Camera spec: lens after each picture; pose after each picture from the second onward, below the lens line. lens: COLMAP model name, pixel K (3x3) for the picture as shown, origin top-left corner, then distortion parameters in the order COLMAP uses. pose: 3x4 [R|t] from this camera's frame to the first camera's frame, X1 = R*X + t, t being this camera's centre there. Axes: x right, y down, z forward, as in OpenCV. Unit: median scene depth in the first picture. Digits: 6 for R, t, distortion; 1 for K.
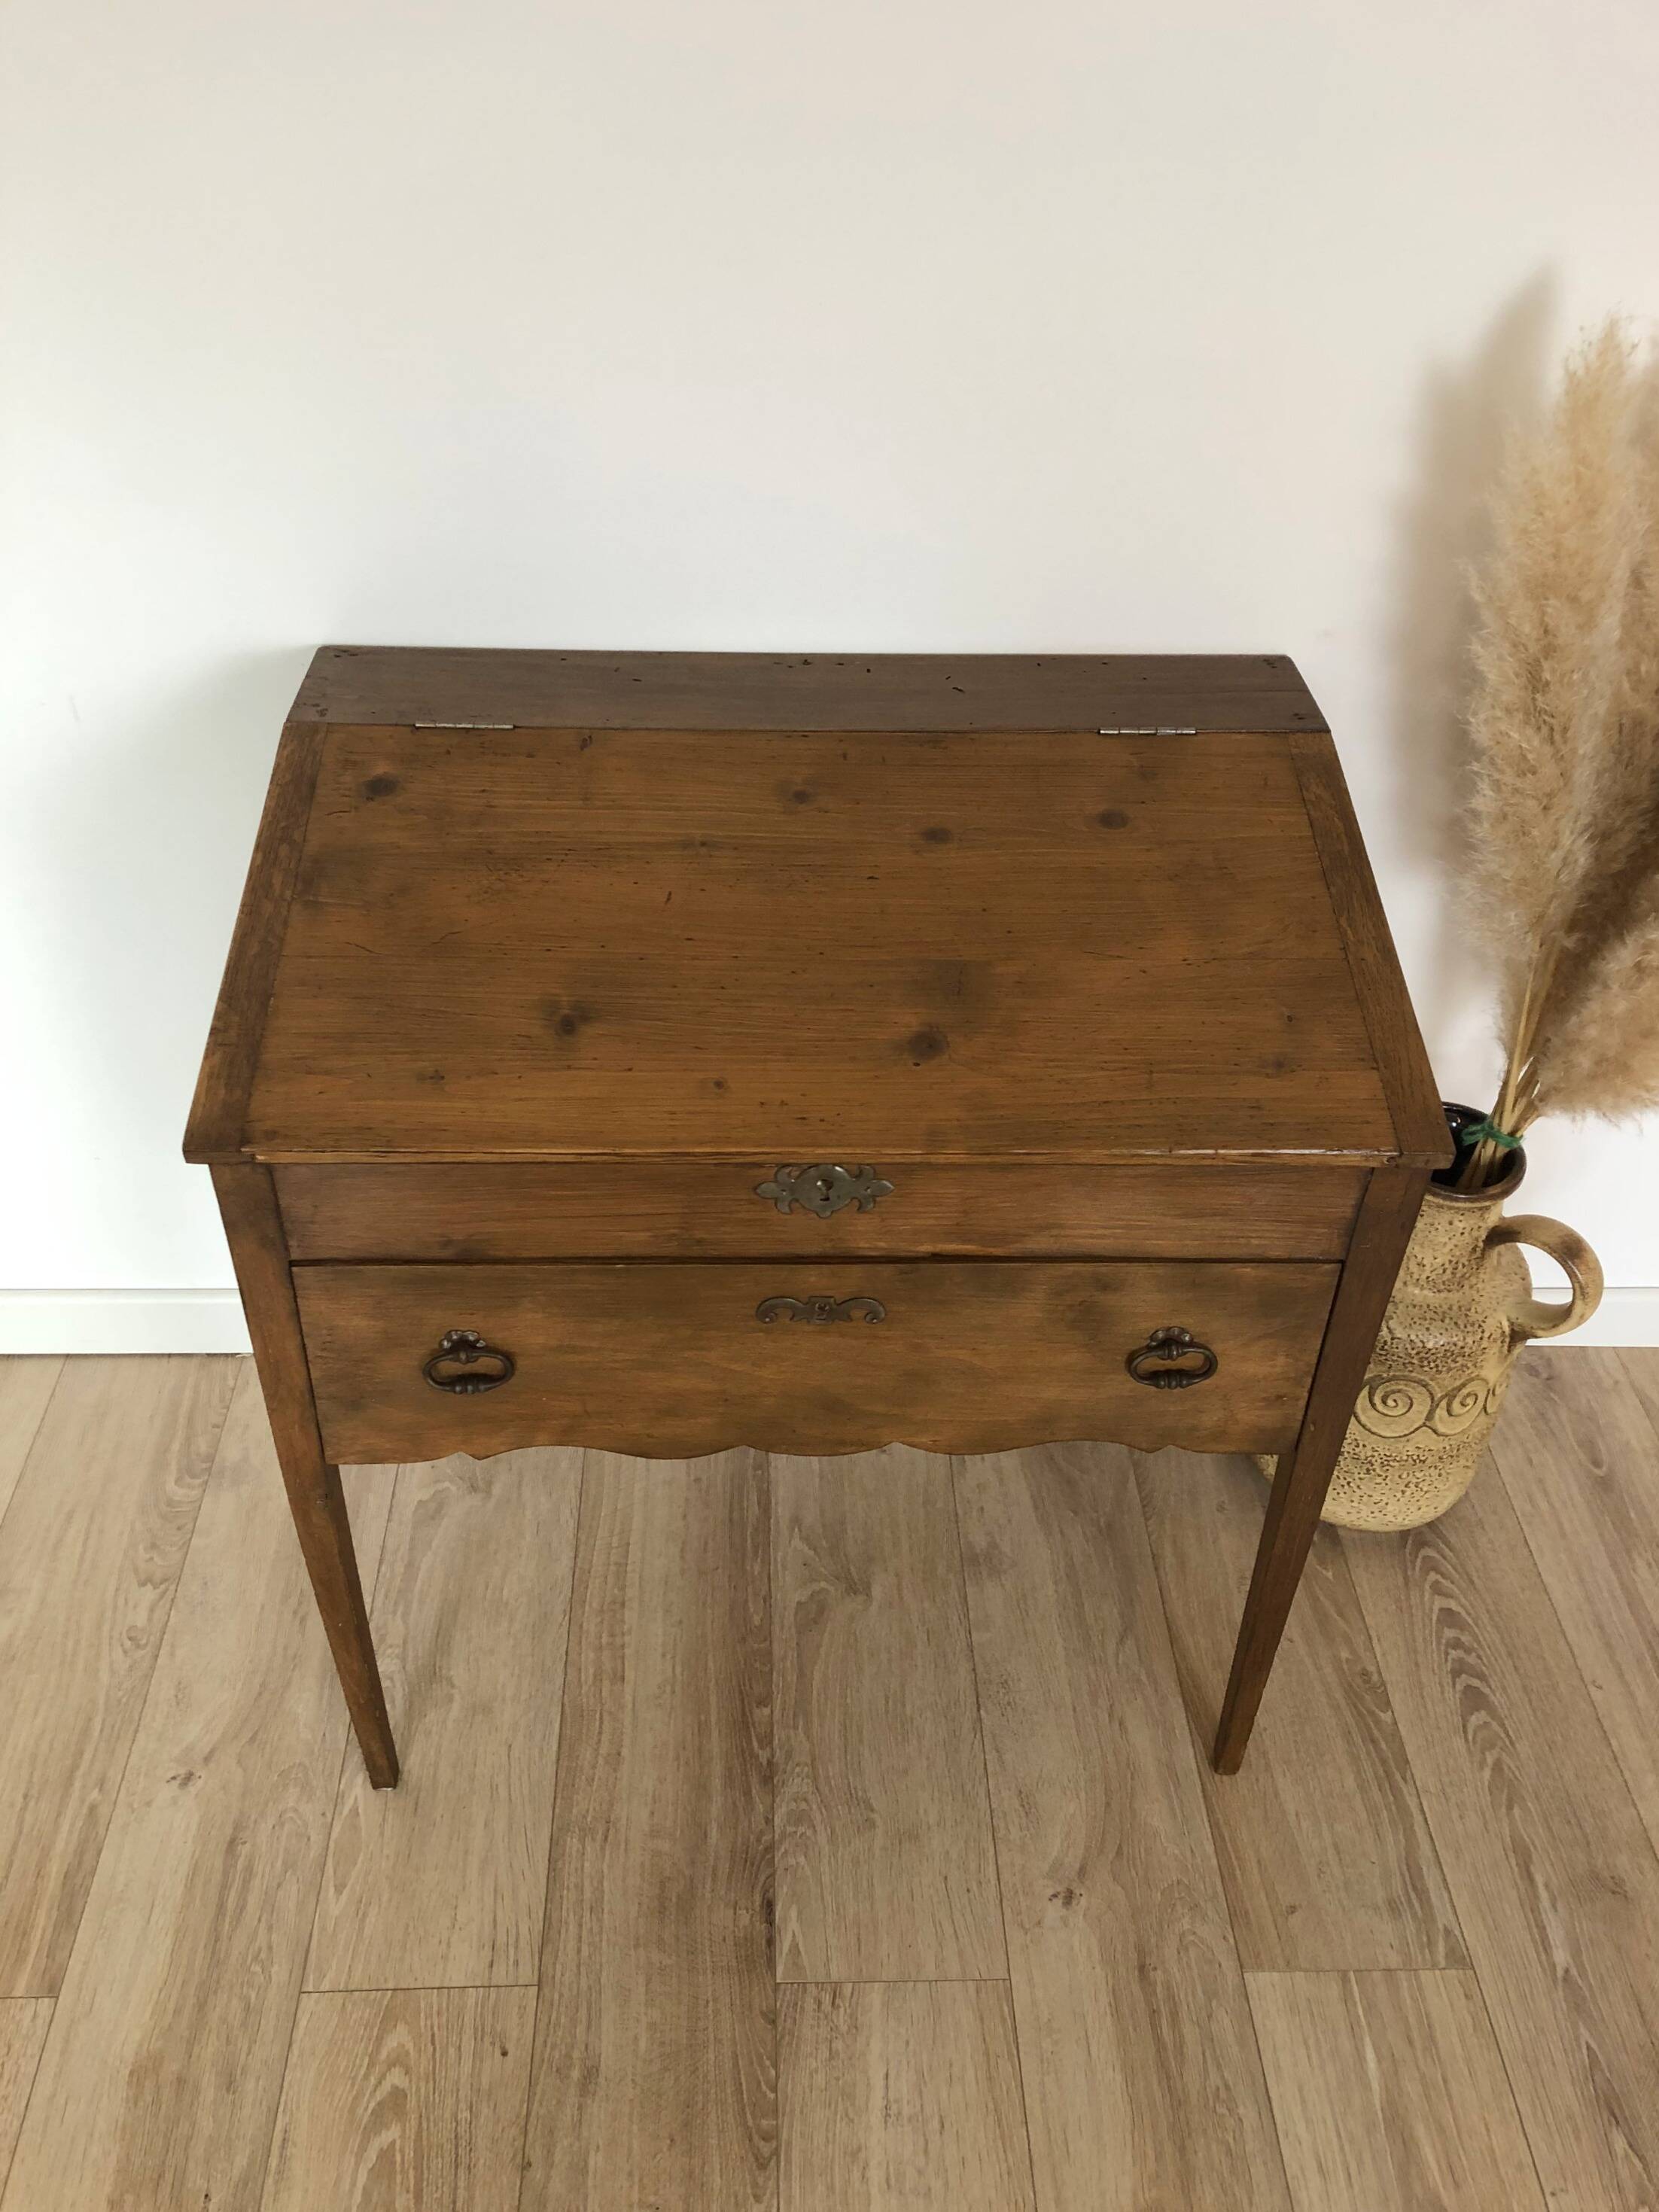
lens RADIAL K [[1891.9, 0, 800.1], [0, 1891.9, 1136.8], [0, 0, 1]] dist [0.005884, 0.025334]
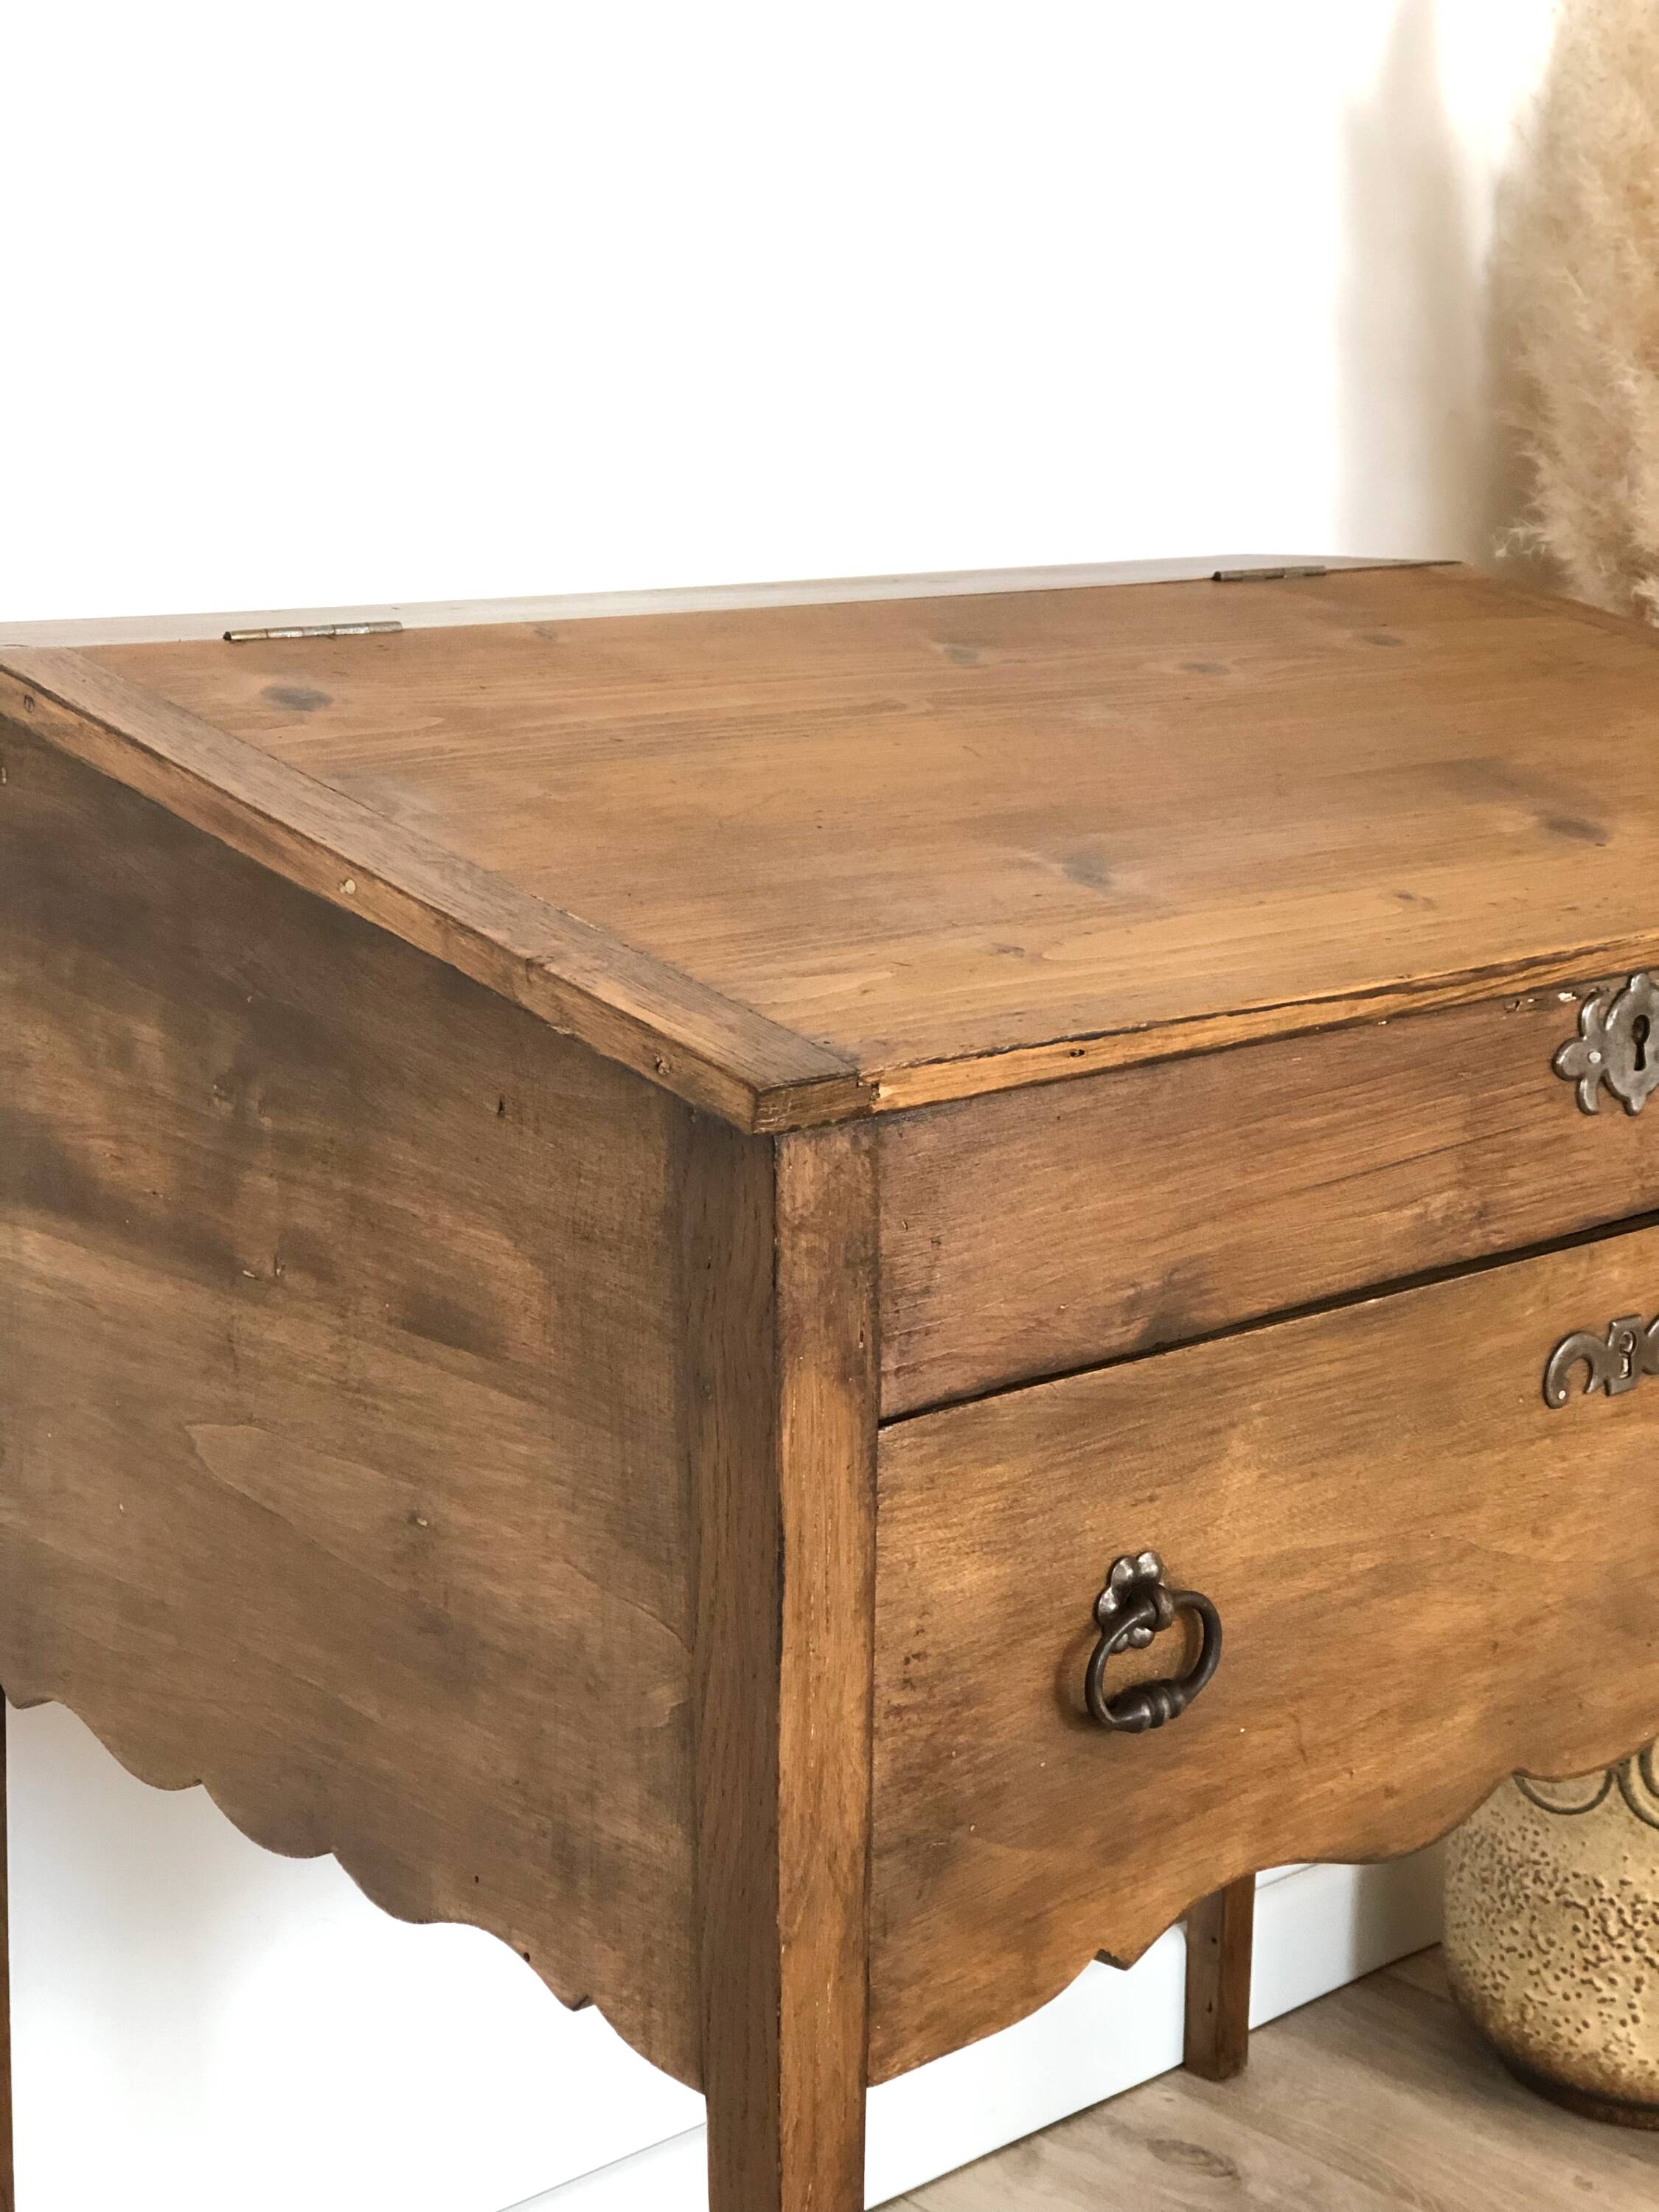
lens RADIAL K [[3721.3, 0, 854.5], [0, 3721.3, 1036.1], [0, 0, 1]] dist [0.000703, 0.000000]
pose [[0.748886, -0.138590, 0.648045, -0.693814], [0.429959, 0.845744, -0.315995, 0.220503], [-0.504286, 0.515277, 0.692954, 0.337964]]
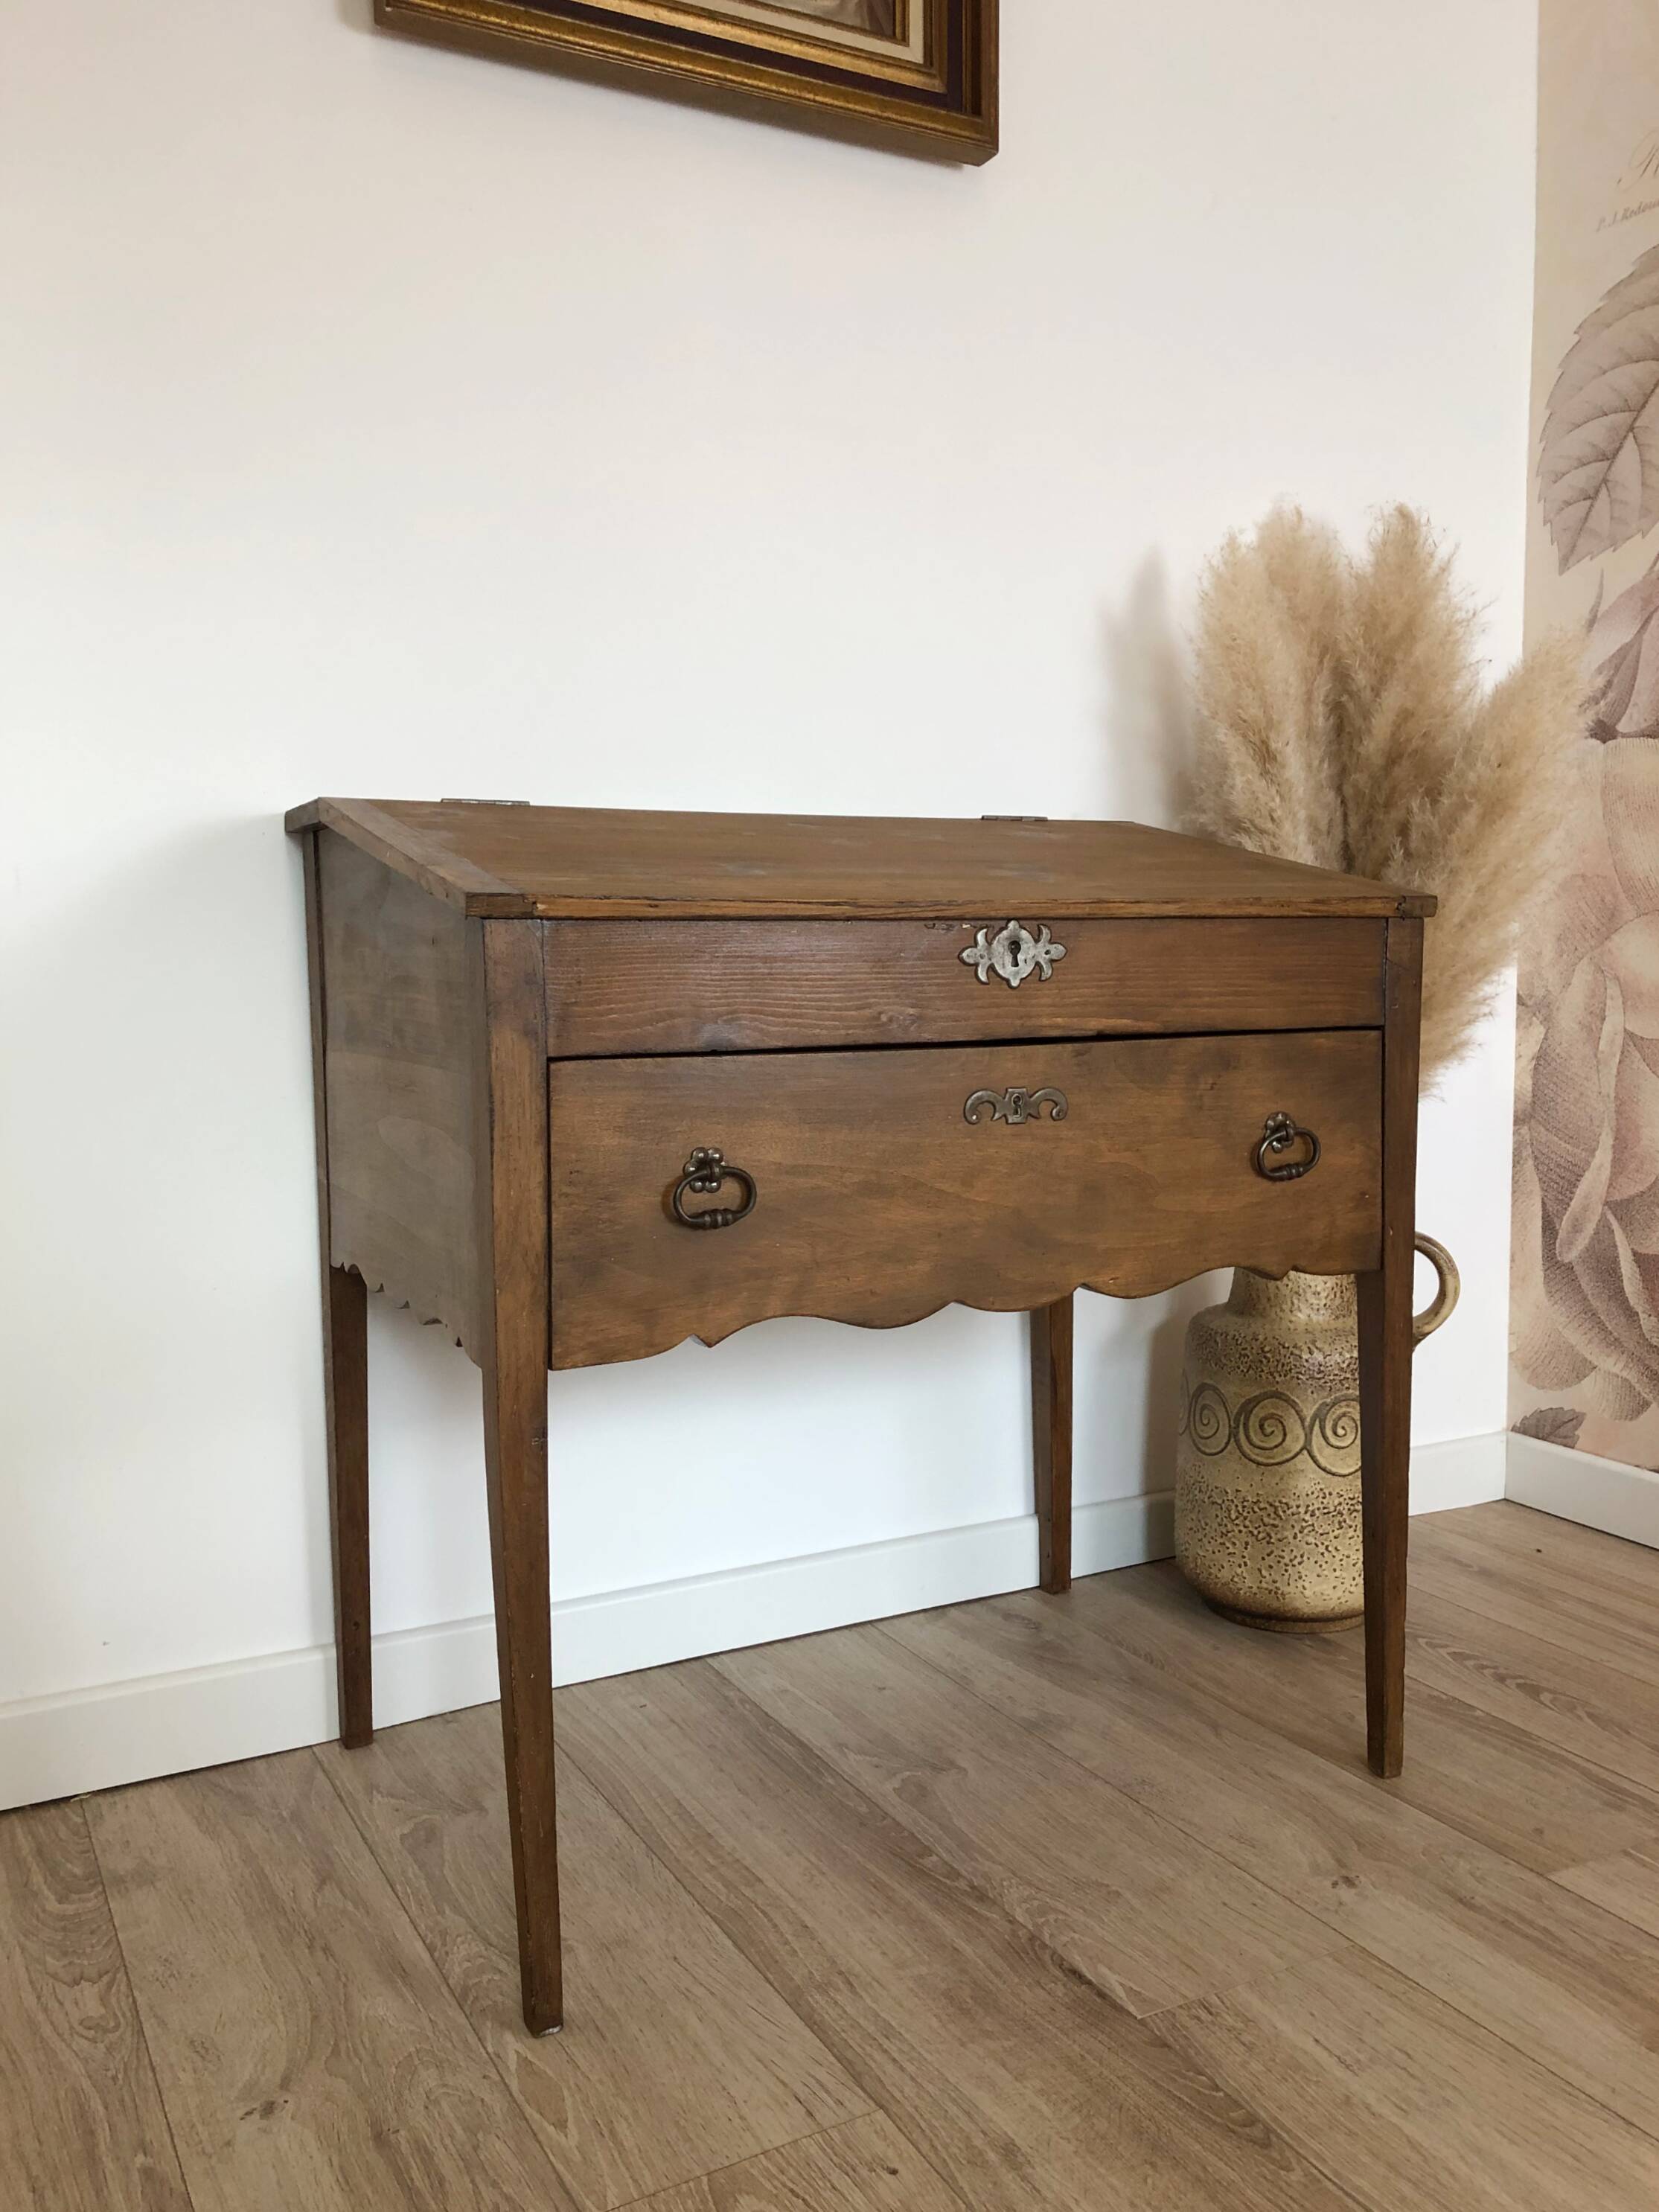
lens RADIAL K [[1891.8, 0, 850.9], [0, 1891.8, 1088.0], [0, 0, 1]] dist [0.005884, 0.025334]
pose [[0.890107, -0.062528, 0.451443, -0.492527], [0.312272, 0.805162, -0.504183, 0.528729], [-0.331959, 0.589749, 0.736206, 0.224317]]
